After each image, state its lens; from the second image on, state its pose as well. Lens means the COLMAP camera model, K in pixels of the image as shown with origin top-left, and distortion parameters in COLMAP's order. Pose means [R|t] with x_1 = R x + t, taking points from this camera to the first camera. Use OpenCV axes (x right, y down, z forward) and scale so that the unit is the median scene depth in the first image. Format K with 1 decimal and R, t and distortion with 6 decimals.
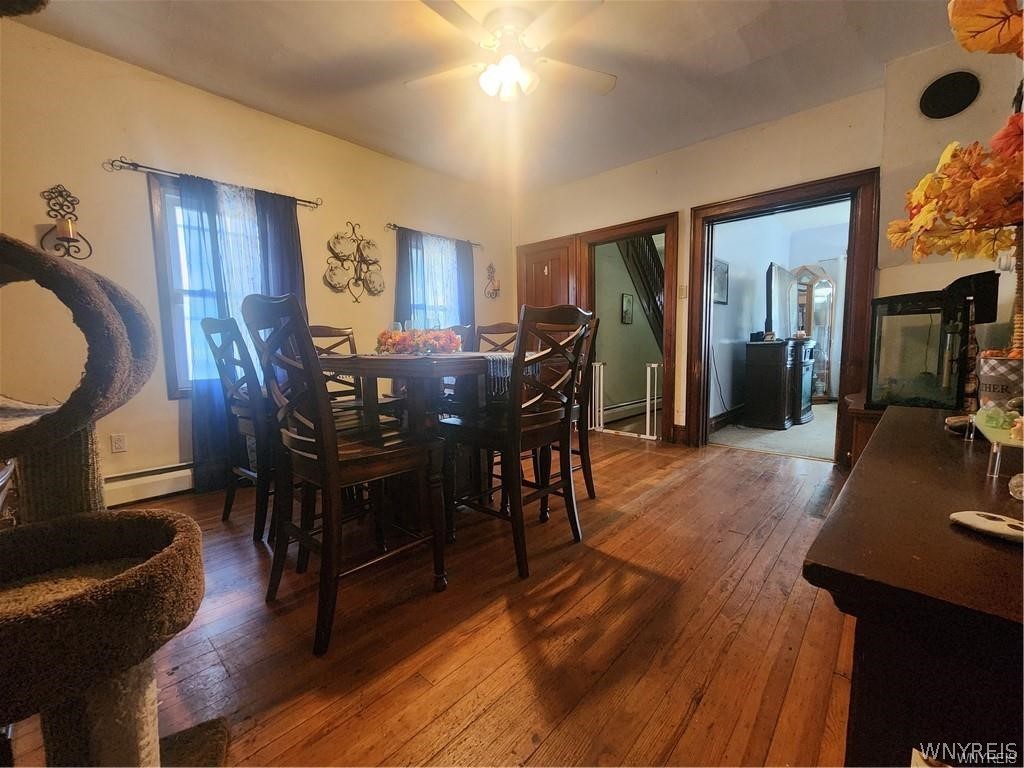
lens RADIAL K [[421.0, 0, 504.3], [0, 421.0, 386.0], [0, 0, 1]] dist [0.001165, 0.000064]
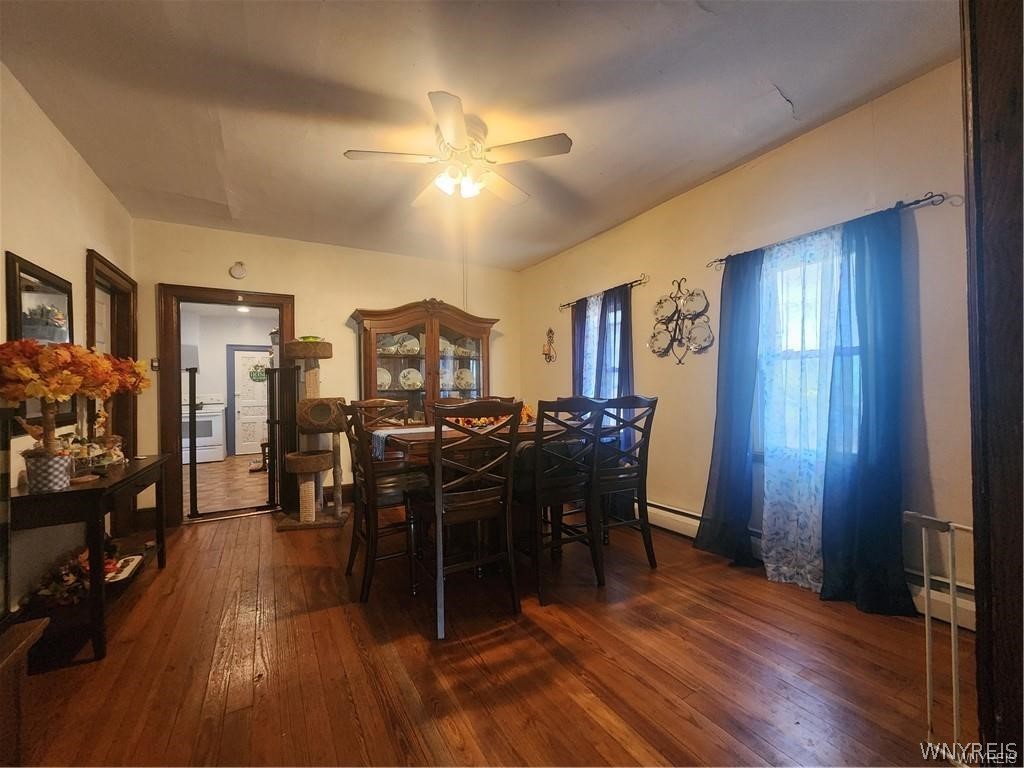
lens RADIAL K [[421.0, 0, 504.3], [0, 421.0, 386.0], [0, 0, 1]] dist [0.001165, 0.000064]
pose [[-0.300959, 0.005003, -0.953624, 0.706451], [-0.071354, 0.997065, 0.027750, -0.167686], [0.950964, 0.076397, -0.299718, 1.029121]]
